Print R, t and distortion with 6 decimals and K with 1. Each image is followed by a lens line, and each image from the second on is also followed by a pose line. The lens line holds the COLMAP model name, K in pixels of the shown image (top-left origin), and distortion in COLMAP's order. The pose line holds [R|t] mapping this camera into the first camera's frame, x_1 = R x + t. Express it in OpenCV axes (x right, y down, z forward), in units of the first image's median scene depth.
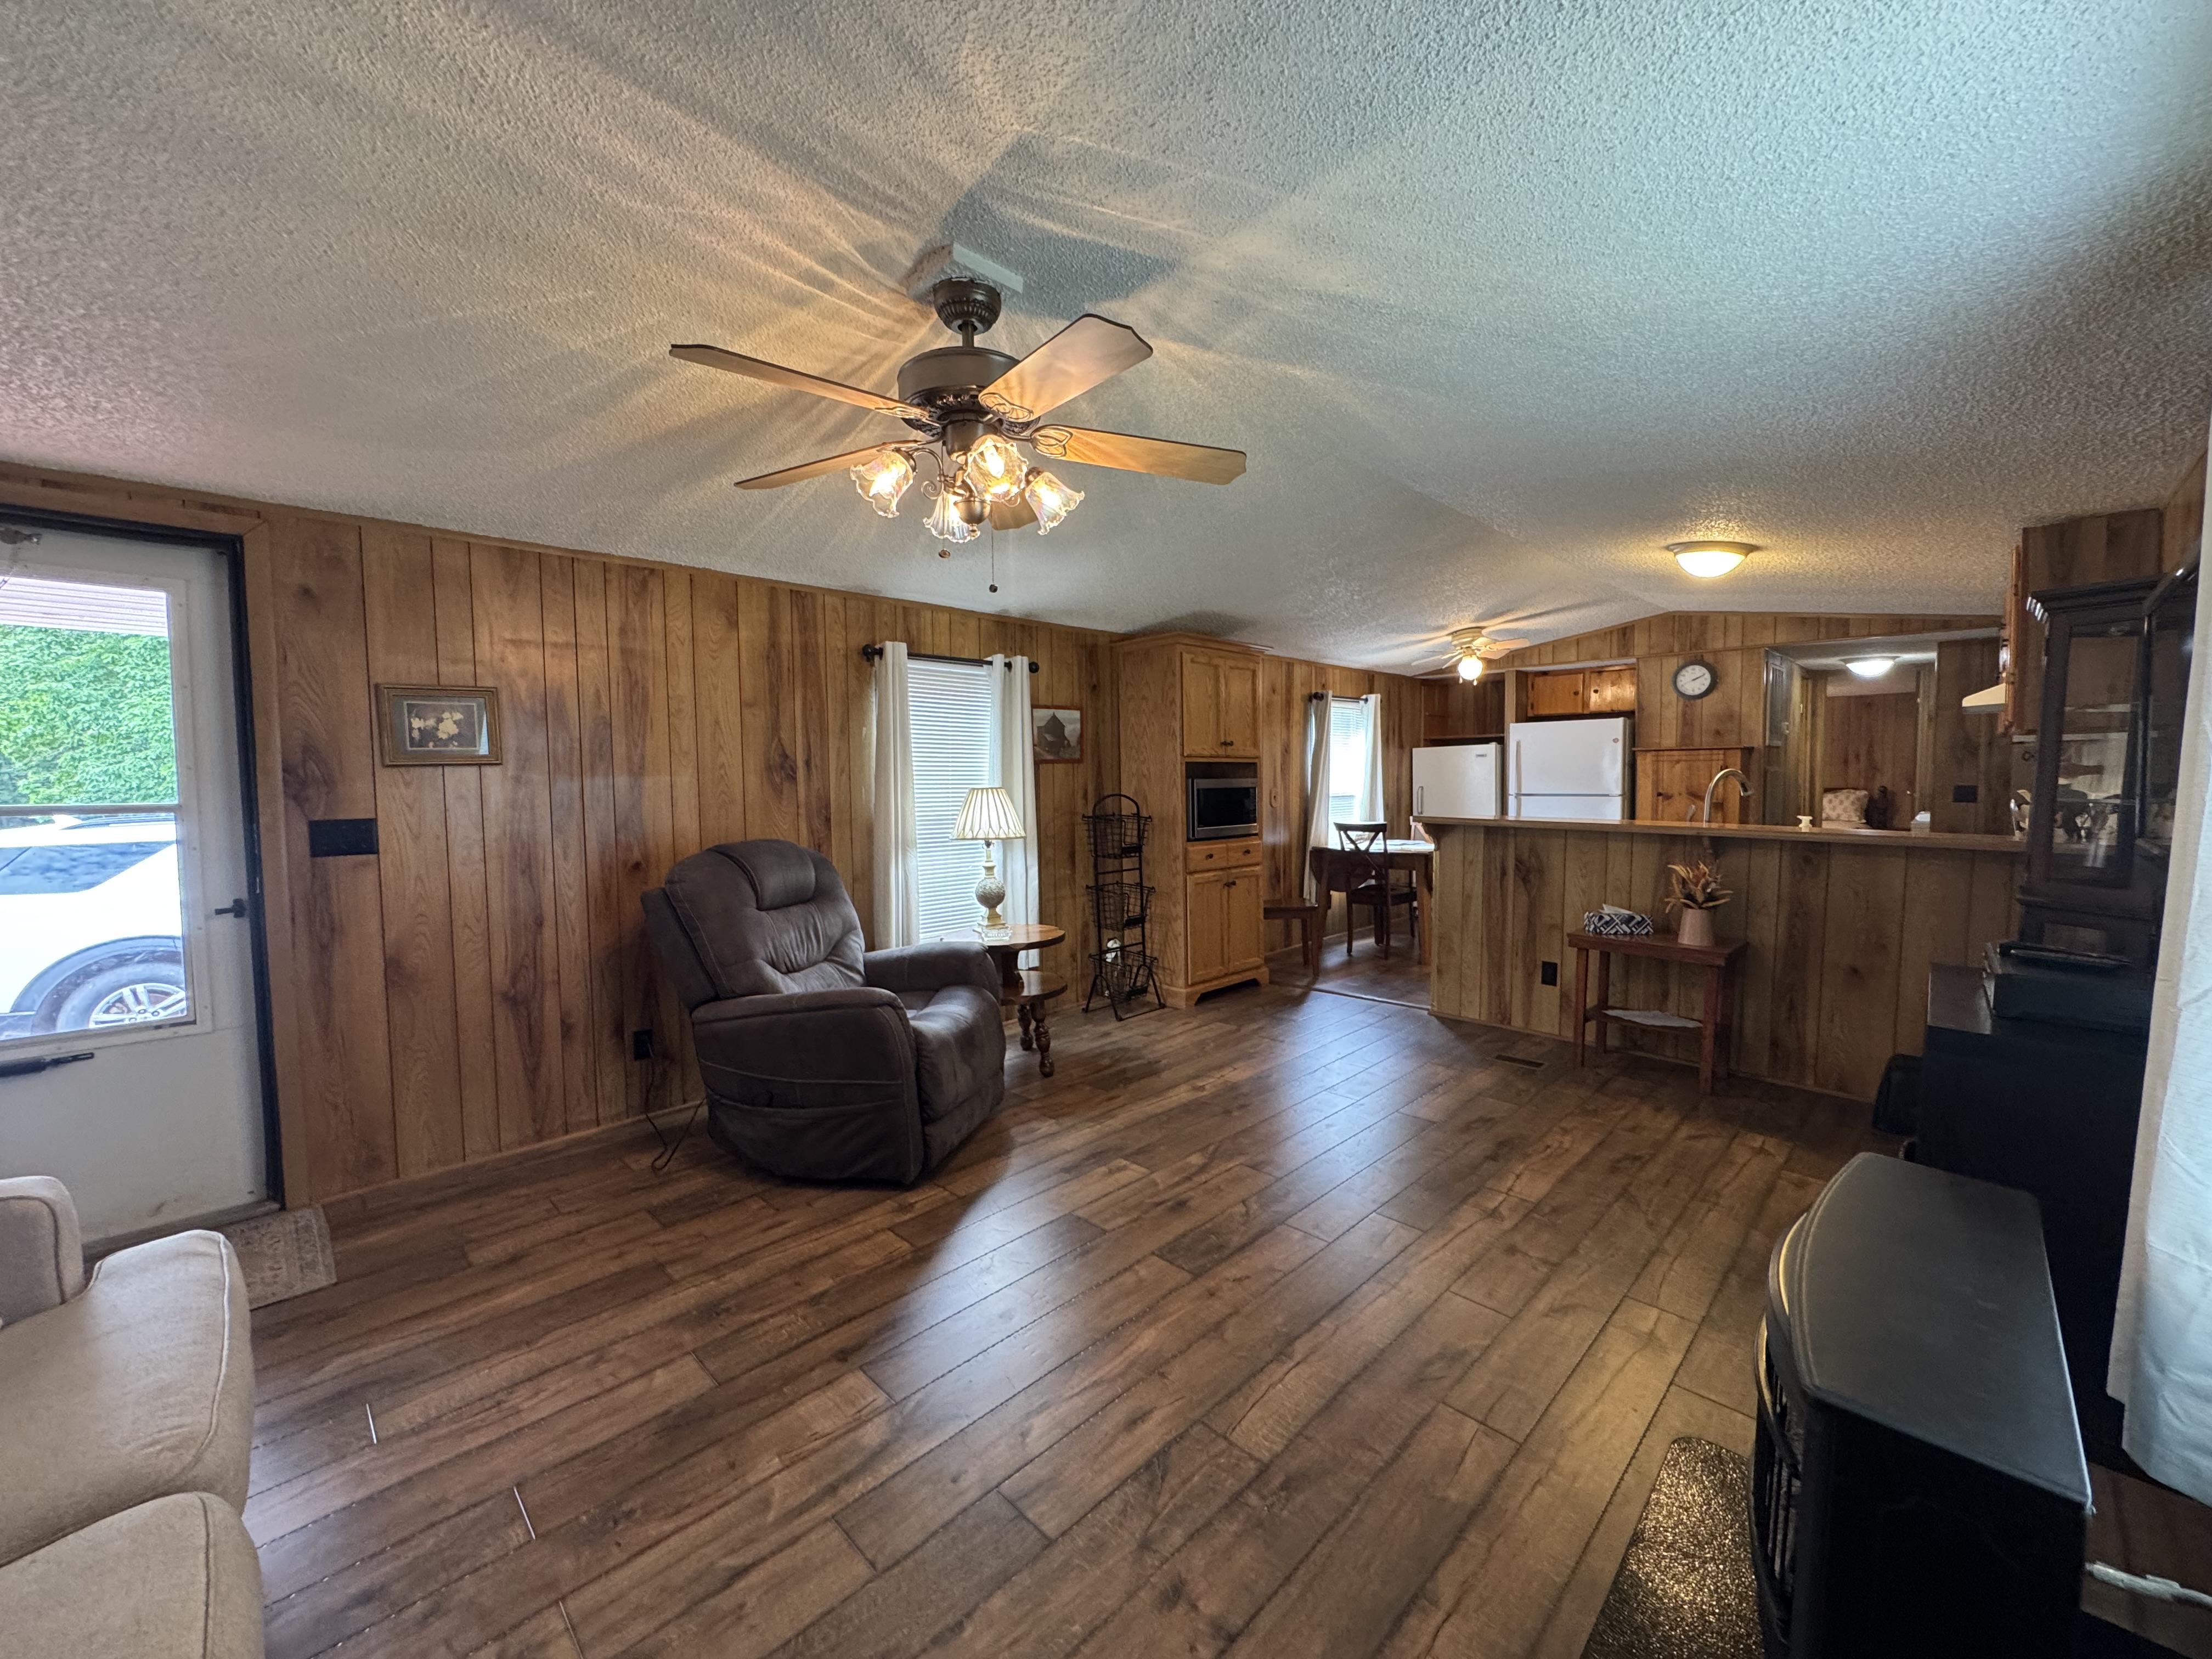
lens RADIAL K [[880.5, 0, 1112.9], [0, 880.5, 827.9], [0, 0, 1]] dist [-0.002016, -0.000043]
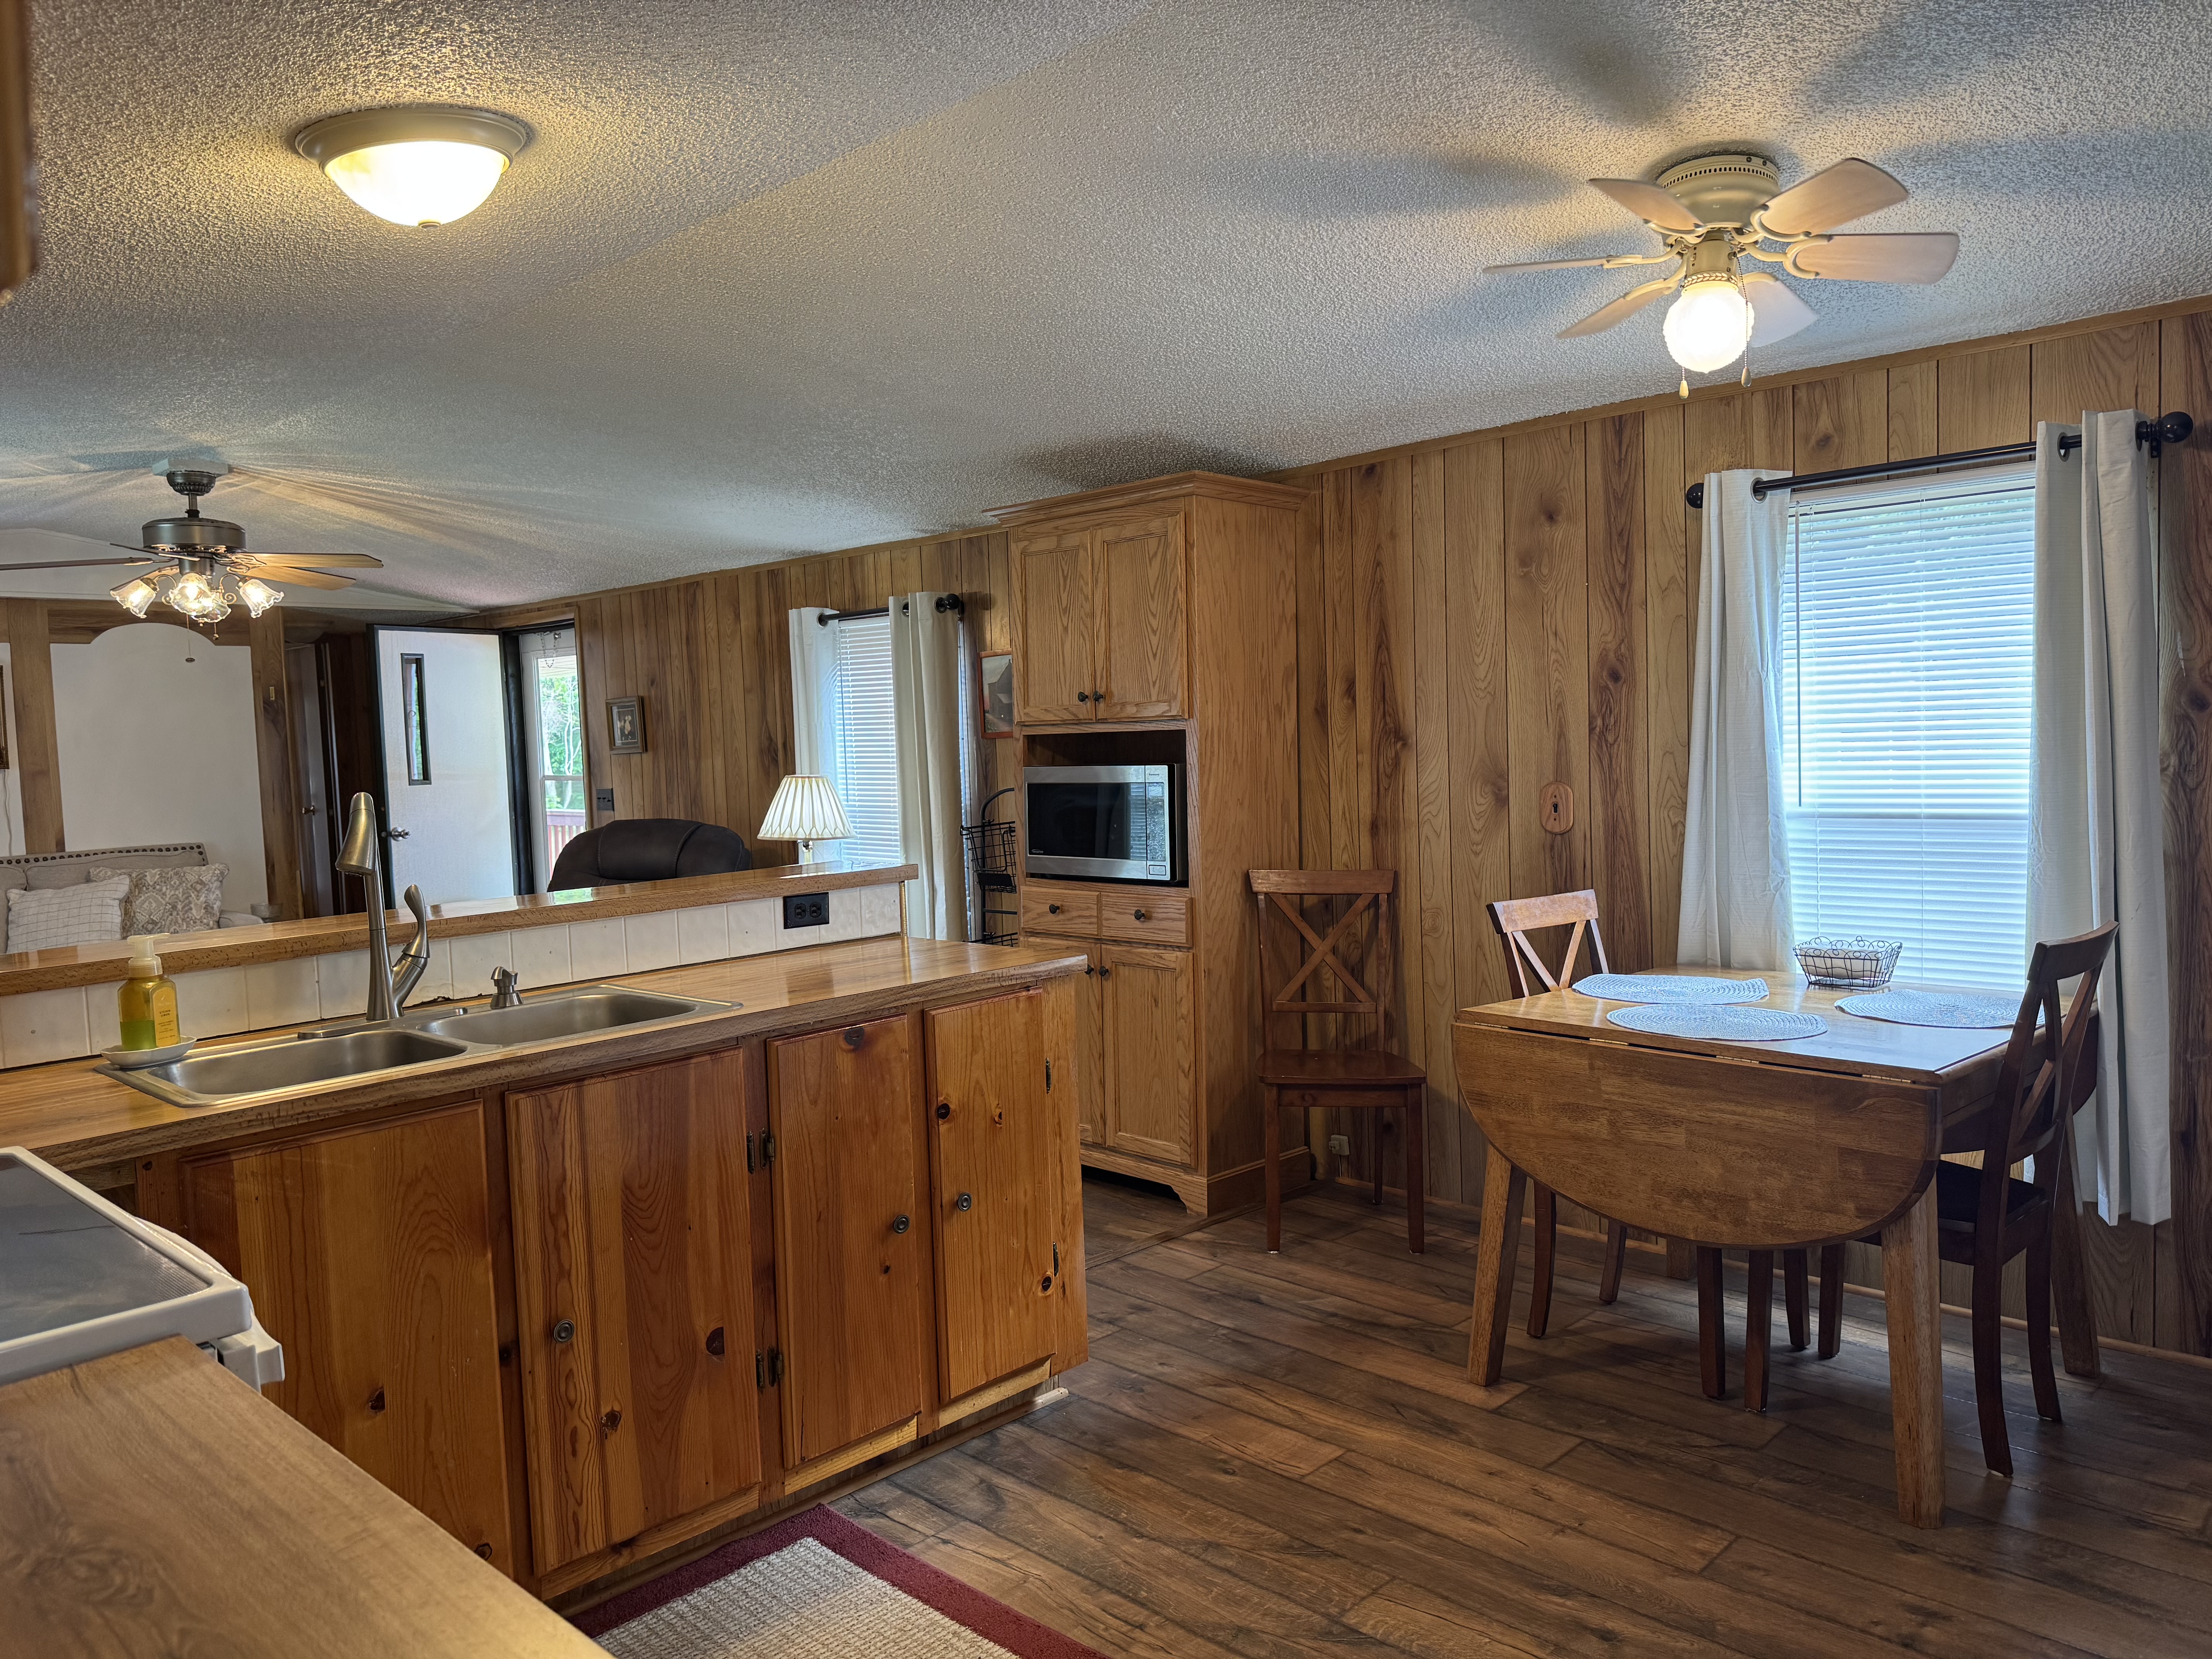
lens RADIAL K [[1557.6, 0, 1106.0], [0, 1557.6, 829.5], [0, 0, 1]] dist [0.167575, -0.272578]
pose [[0.007120, 0.068341, -0.997637, 1.463976], [-0.025169, 0.997358, 0.068142, -0.113625], [0.999658, 0.024624, 0.008822, 1.409126]]
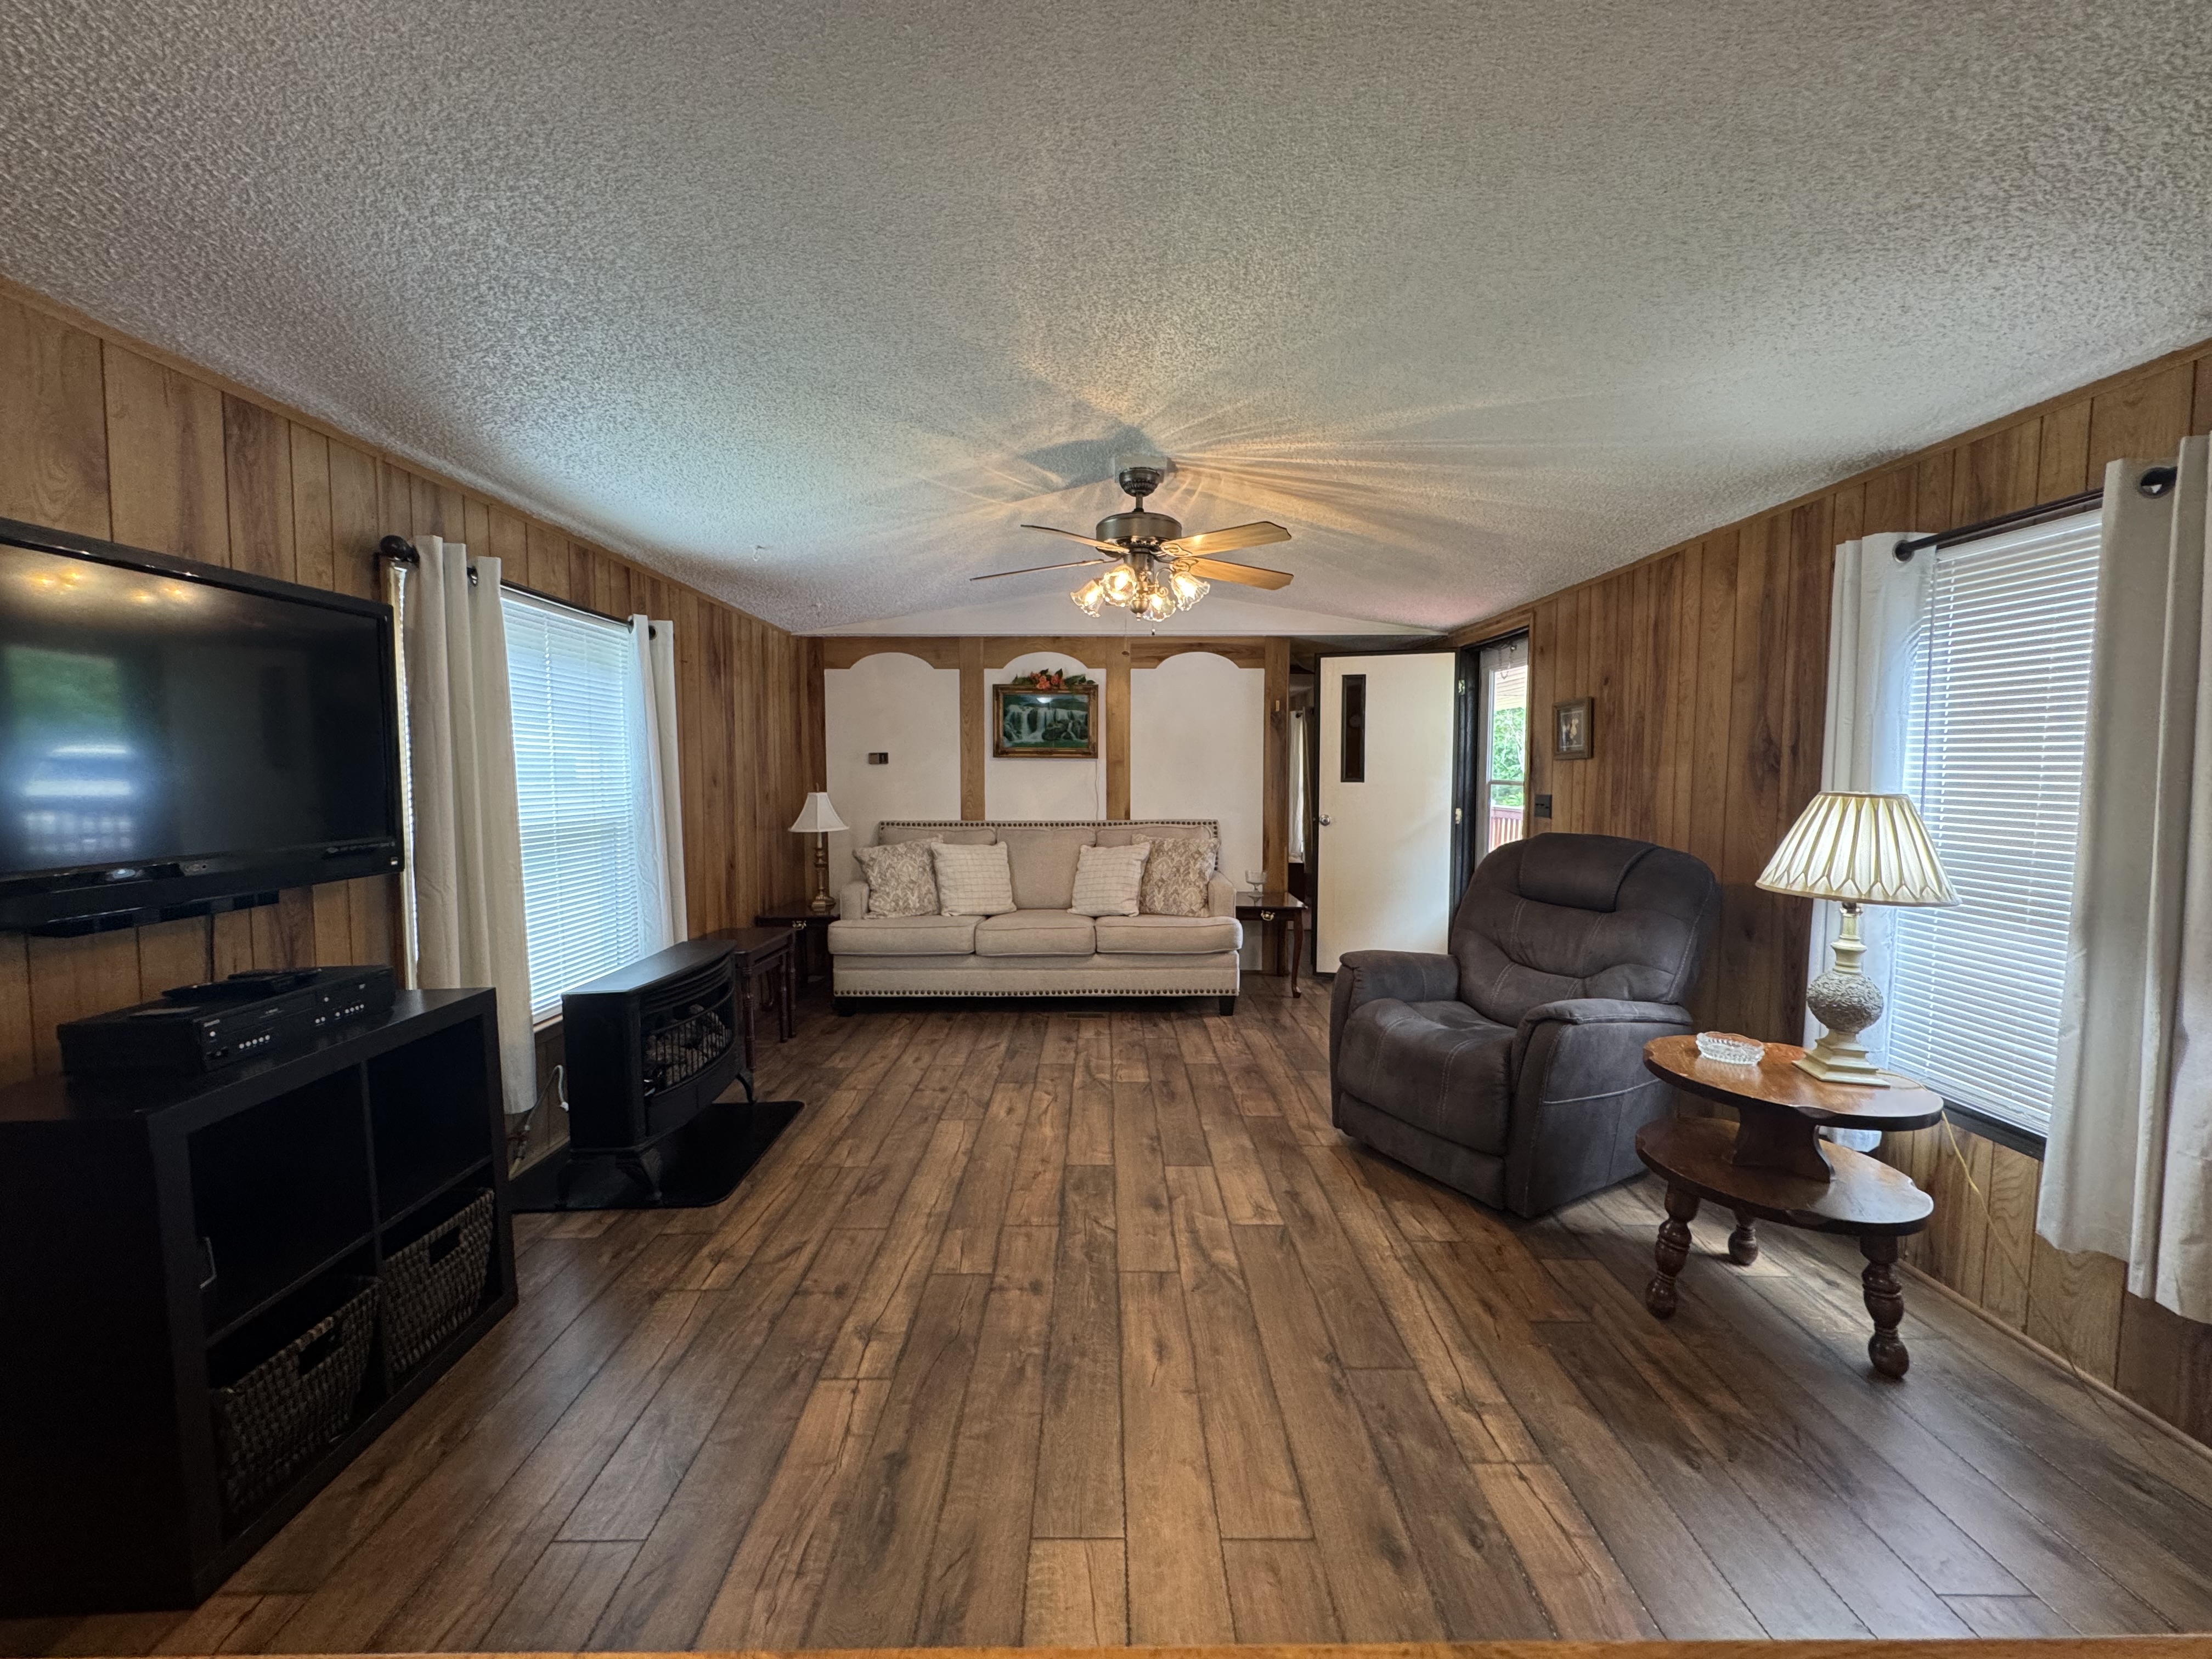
lens RADIAL K [[881.0, 0, 1103.0], [0, 881.0, 827.6], [0, 0, 1]] dist [-0.002317, 0.000069]
pose [[-0.710635, 0.054314, -0.701462, 0.573634], [-0.036665, 0.992802, 0.114016, -0.075313], [0.702605, 0.106743, -0.703528, 1.168710]]
